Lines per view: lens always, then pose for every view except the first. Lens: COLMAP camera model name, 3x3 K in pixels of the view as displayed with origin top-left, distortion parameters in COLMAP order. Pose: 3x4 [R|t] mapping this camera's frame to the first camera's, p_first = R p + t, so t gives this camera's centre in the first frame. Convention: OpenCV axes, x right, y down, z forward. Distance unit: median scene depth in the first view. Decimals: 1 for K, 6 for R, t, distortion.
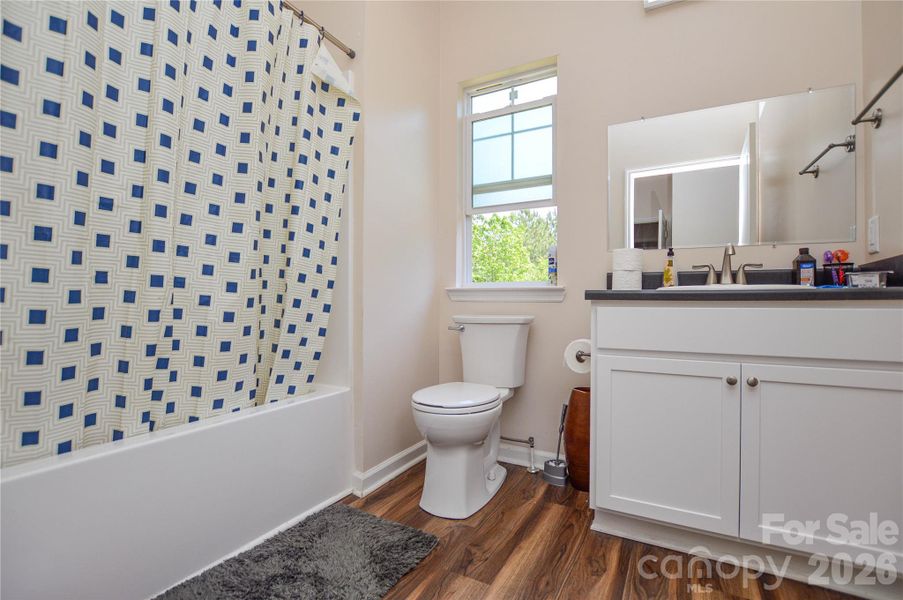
lens RADIAL K [[409.7, 0, 454.2], [0, 409.7, 298.6], [0, 0, 1]] dist [-0.029462, 0.000136]
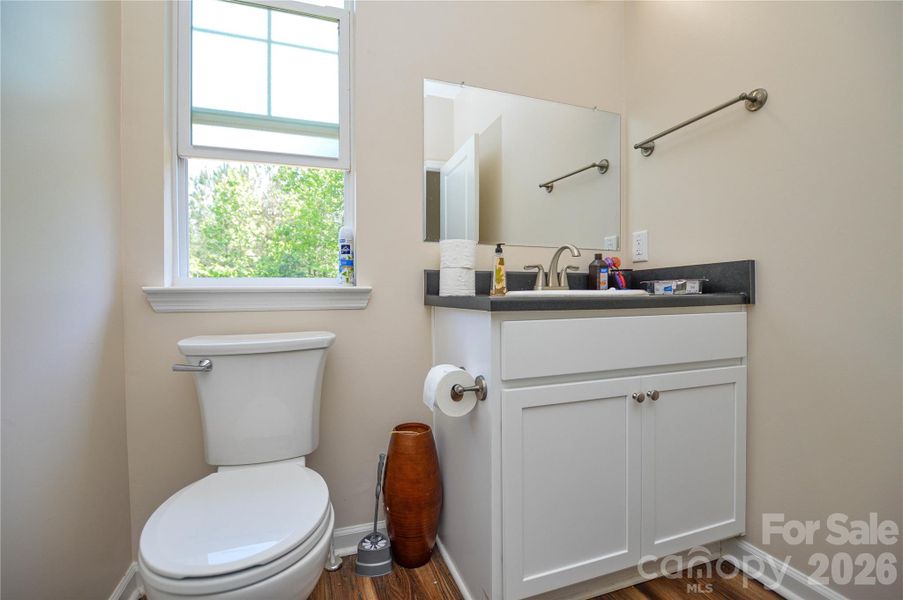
lens RADIAL K [[409.7, 0, 454.2], [0, 409.7, 298.6], [0, 0, 1]] dist [-0.029462, 0.000136]
pose [[0.665834, -0.018917, 0.745860, -0.168763], [0.006902, 0.999792, 0.019195, -0.023725], [-0.746068, -0.007633, 0.665826, 0.454615]]
